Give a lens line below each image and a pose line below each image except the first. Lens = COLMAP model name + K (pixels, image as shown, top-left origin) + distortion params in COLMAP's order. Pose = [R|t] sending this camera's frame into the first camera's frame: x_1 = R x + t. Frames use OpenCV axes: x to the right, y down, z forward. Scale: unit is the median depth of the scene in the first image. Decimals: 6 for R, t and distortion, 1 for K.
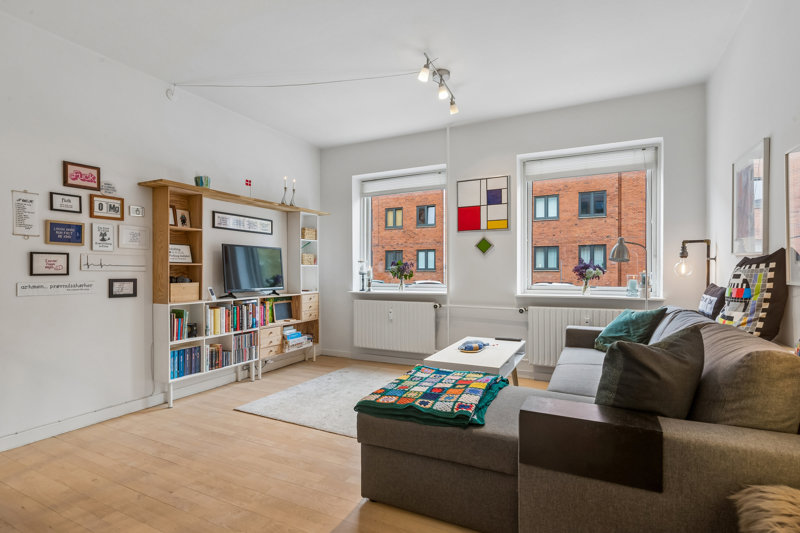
lens RADIAL K [[404.5, 0, 394.4], [0, 404.5, 271.4], [0, 0, 1]] dist [0.000450, -0.001002]
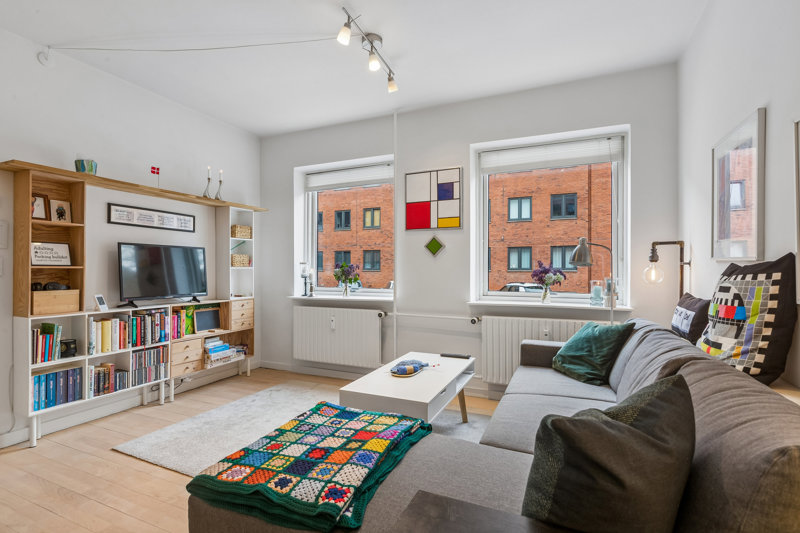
lens RADIAL K [[385.4, 0, 401.3], [0, 385.4, 266.9], [0, 0, 1]] dist [0.000719, -0.000298]
pose [[0.998781, 0.003196, 0.049248, 0.133374], [-0.002802, 0.999963, -0.008080, -0.014568], [-0.049272, 0.007932, 0.998754, 0.199749]]
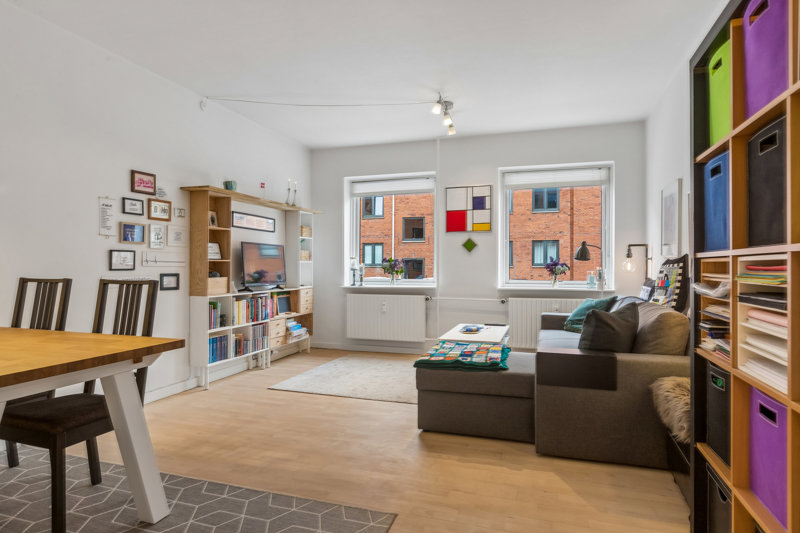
lens RADIAL K [[479.6, 0, 387.4], [0, 479.6, 263.7], [0, 0, 1]] dist [0.004570, -0.001033]
pose [[0.988817, 0.004284, 0.149070, -0.259142], [-0.003348, 0.999973, -0.006524, -0.002031], [-0.149094, 0.005952, 0.988805, -0.375445]]
